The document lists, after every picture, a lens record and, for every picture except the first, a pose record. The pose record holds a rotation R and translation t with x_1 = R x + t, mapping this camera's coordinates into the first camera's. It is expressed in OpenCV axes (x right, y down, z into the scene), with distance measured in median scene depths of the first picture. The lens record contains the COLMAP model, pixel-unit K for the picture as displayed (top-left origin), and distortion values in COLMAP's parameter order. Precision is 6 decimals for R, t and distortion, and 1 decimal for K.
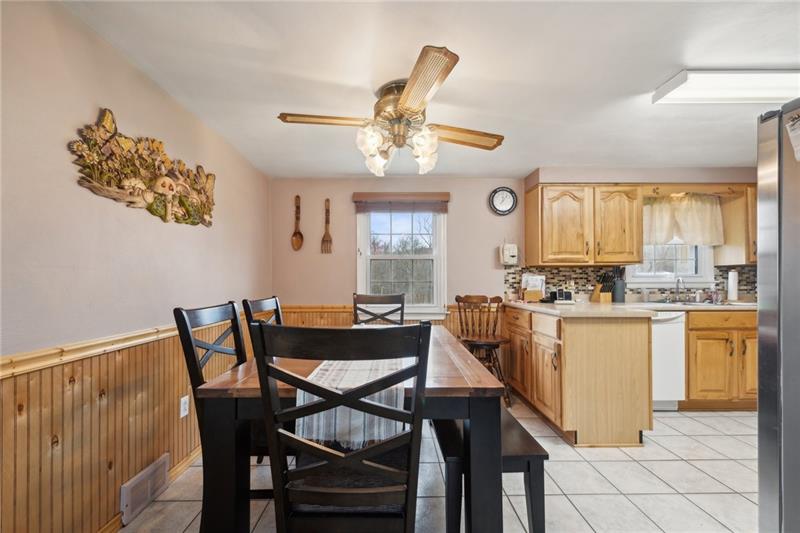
lens RADIAL K [[318.1, 0, 390.7], [0, 318.1, 279.1], [0, 0, 1]] dist [0.001377, -0.000003]
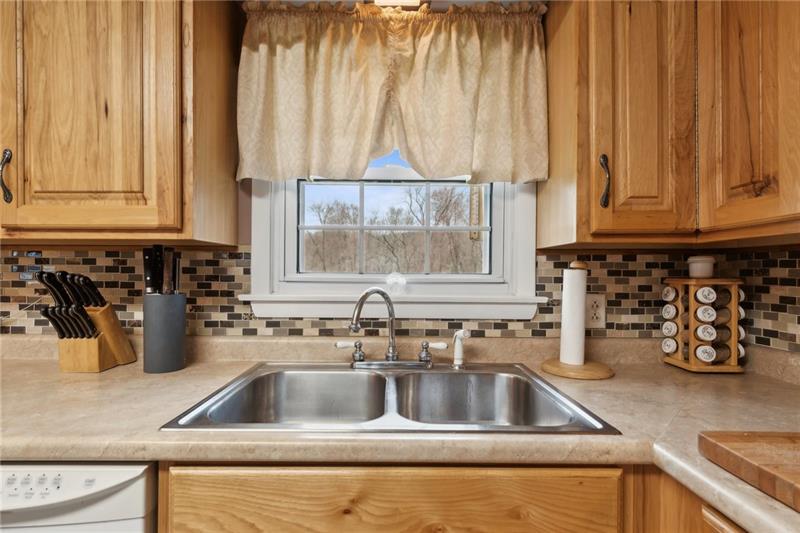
lens RADIAL K [[401.1, 0, 396.3], [0, 401.1, 276.8], [0, 0, 1]] dist [0.002788, -0.000711]
pose [[0.999949, 0.009848, -0.002129, 0.900562], [-0.009801, 0.999737, 0.020746, -0.021619], [0.002333, -0.020724, 0.999783, 0.619238]]
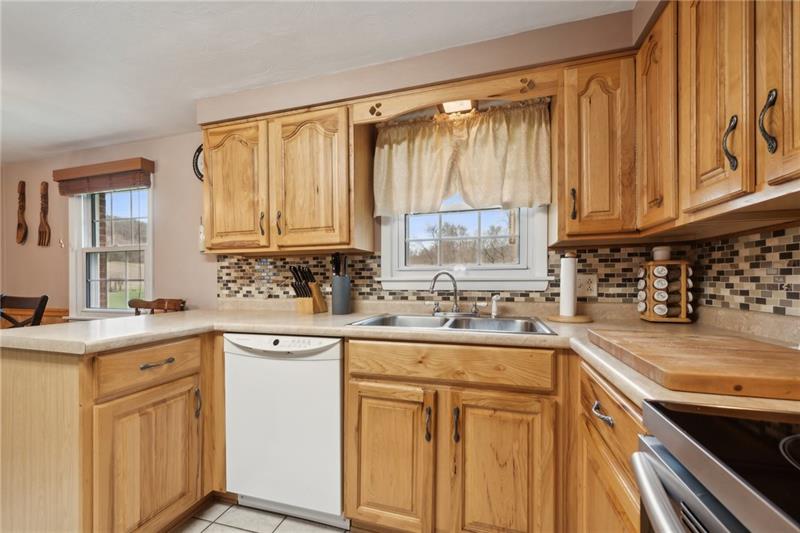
lens RADIAL K [[316.9, 0, 401.2], [0, 316.9, 281.5], [0, 0, 1]] dist [0.001831, -0.000034]
pose [[0.956847, -0.000784, -0.290590, 0.962986], [0.005476, 0.999867, 0.015337, 0.004121], [0.290540, -0.016266, 0.956725, 0.462311]]
